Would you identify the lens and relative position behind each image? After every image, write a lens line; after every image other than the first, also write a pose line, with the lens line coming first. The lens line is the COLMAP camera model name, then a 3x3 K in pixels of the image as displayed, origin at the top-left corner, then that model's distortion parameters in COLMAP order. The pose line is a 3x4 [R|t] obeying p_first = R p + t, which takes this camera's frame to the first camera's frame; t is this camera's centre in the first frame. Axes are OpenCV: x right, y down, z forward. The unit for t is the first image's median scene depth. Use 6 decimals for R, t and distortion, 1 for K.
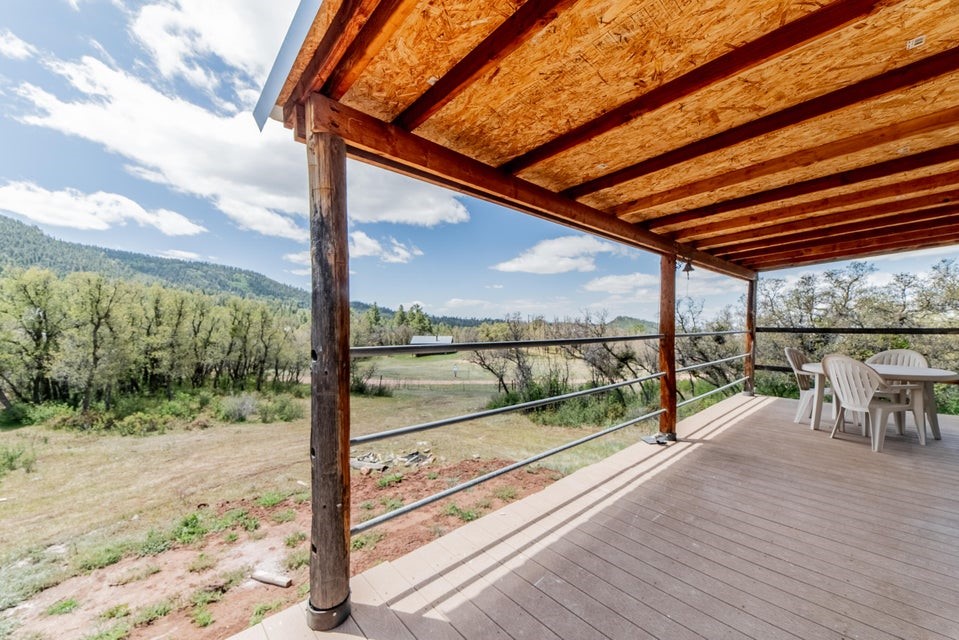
lens RADIAL K [[364.7, 0, 474.4], [0, 364.7, 320.7], [0, 0, 1]] dist [-0.000250, -0.000081]
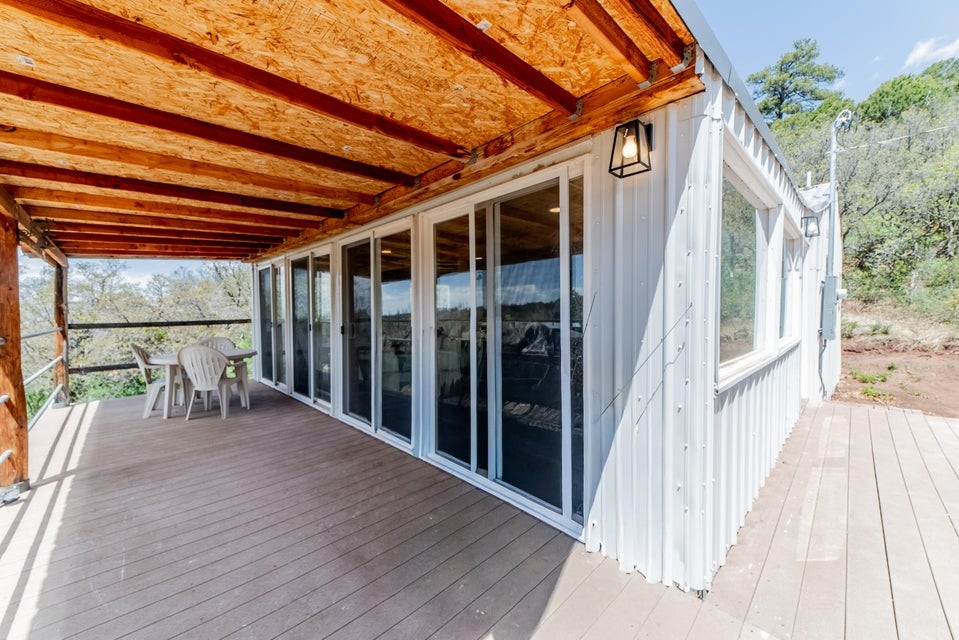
lens RADIAL K [[364.7, 0, 474.4], [0, 364.7, 320.7], [0, 0, 1]] dist [-0.000250, -0.000081]
pose [[-0.051966, -0.022507, 0.998395, -0.302980], [0.006520, 0.999717, 0.022876, -0.005370], [-0.998628, 0.007698, -0.051805, 0.306986]]
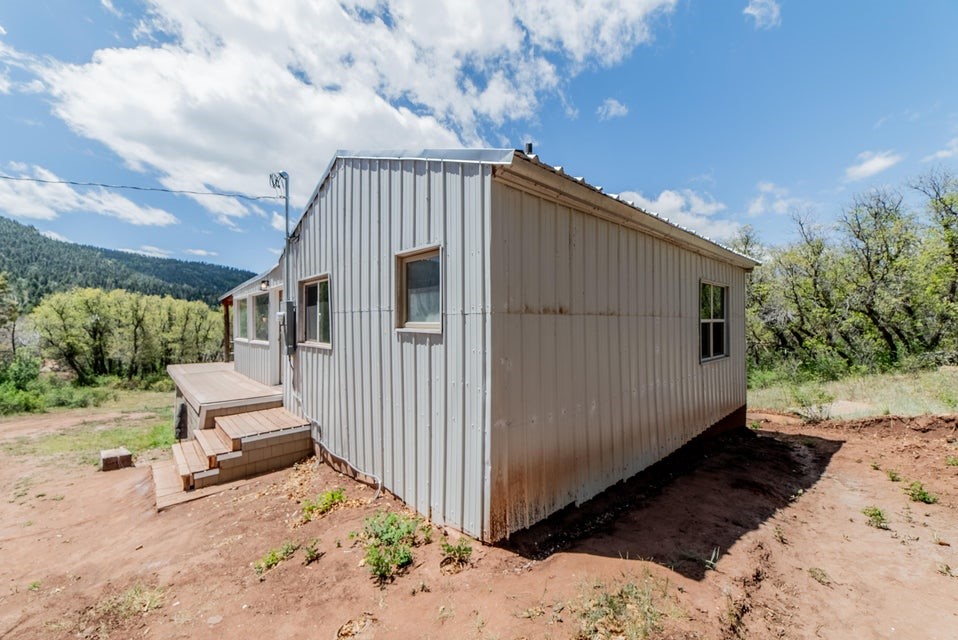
lens RADIAL K [[360.3, 0, 479.0], [0, 360.3, 320.0], [0, 0, 1]] dist [-0.000282, -0.000034]
pose [[0.999774, 0.001313, 0.021220, 0.233073], [-0.001317, 0.999999, 0.000198, -0.009471], [-0.021220, -0.000226, 0.999775, -0.329412]]
